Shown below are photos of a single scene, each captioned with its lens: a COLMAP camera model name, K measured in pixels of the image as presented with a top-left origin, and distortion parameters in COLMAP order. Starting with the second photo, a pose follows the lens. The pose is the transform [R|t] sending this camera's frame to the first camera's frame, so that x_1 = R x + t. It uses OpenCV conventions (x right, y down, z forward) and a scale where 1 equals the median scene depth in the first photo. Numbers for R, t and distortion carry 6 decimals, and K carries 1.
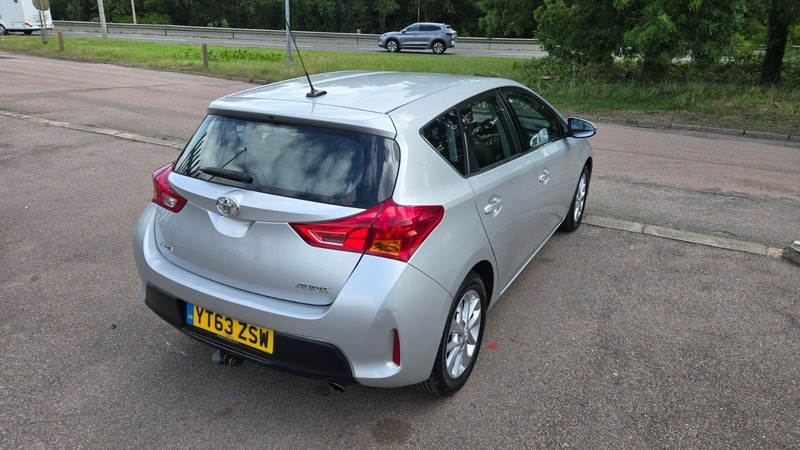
lens RADIAL K [[537.9, 0, 399.4], [0, 537.9, 223.4], [0, 0, 1]] dist [0.073214, -0.063705]
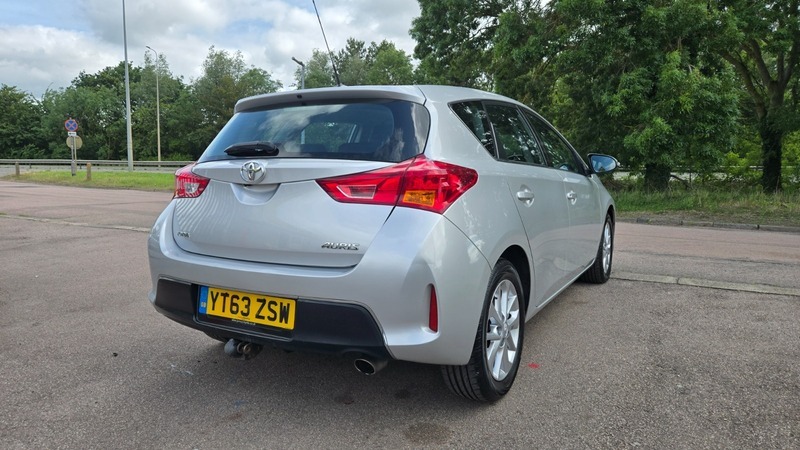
lens RADIAL K [[537.9, 0, 394.9], [0, 537.9, 217.7], [0, 0, 1]] dist [0.073214, -0.063705]
pose [[0.999666, -0.016996, -0.019486, -0.040753], [0.011597, 0.968278, -0.249606, 0.254306], [0.023110, 0.249297, 0.968151, 0.083467]]
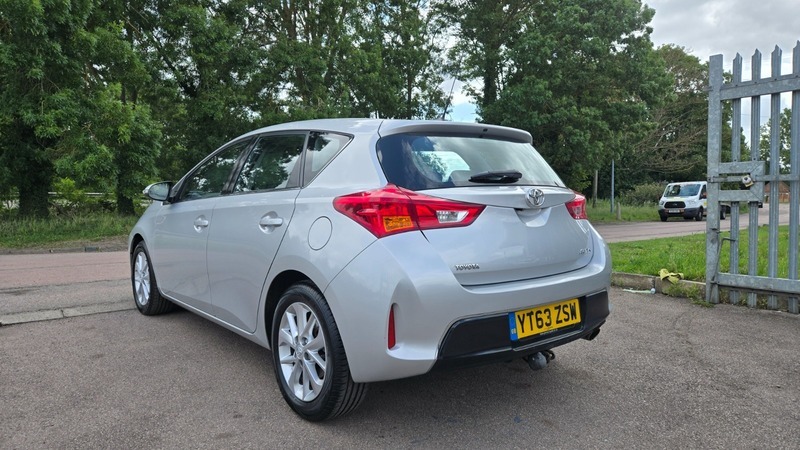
lens RADIAL K [[537.9, 0, 397.6], [0, 537.9, 222.0], [0, 0, 1]] dist [0.073214, -0.063705]
pose [[0.357665, -0.066052, 0.931511, -1.246977], [0.322543, 0.944846, -0.056847, -0.011420], [-0.876380, 0.320784, 0.359243, 0.763750]]
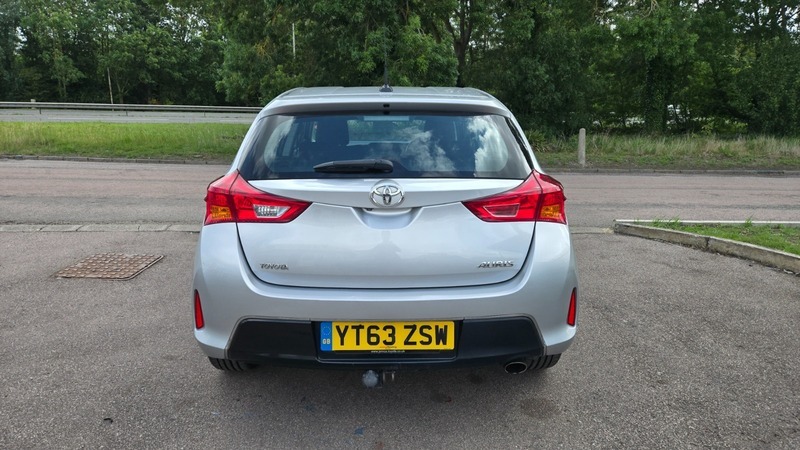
lens RADIAL K [[537.9, 0, 393.9], [0, 537.9, 224.4], [0, 0, 1]] dist [0.073214, -0.063705]
pose [[0.859659, -0.122019, 0.496083, -0.665462], [0.182538, 0.980319, -0.075195, 0.074344], [-0.477145, 0.155196, 0.865013, 0.197895]]
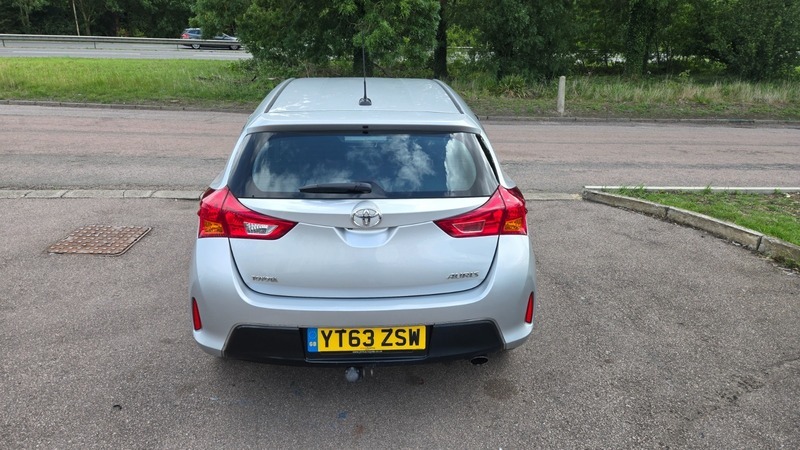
lens RADIAL K [[537.9, 0, 395.0], [0, 537.9, 218.6], [0, 0, 1]] dist [0.073214, -0.063705]
pose [[0.841331, -0.177393, 0.510581, -0.684969], [0.182275, 0.982394, 0.040965, -0.053475], [-0.508859, 0.058601, 0.858853, 0.104035]]
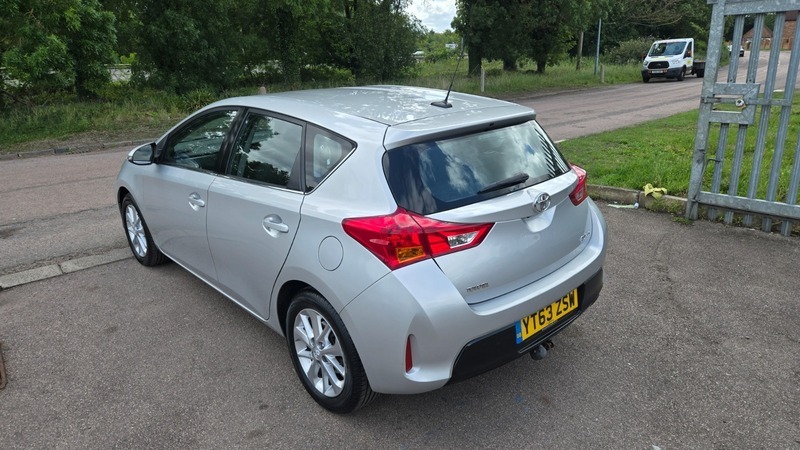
lens RADIAL K [[537.9, 0, 407.3], [0, 537.9, 225.5], [0, 0, 1]] dist [0.073214, -0.063705]
pose [[0.300739, -0.321991, 0.897707, -1.214659], [0.351485, 0.912445, 0.209527, -0.272857], [-0.886574, 0.252518, 0.387583, 0.730589]]
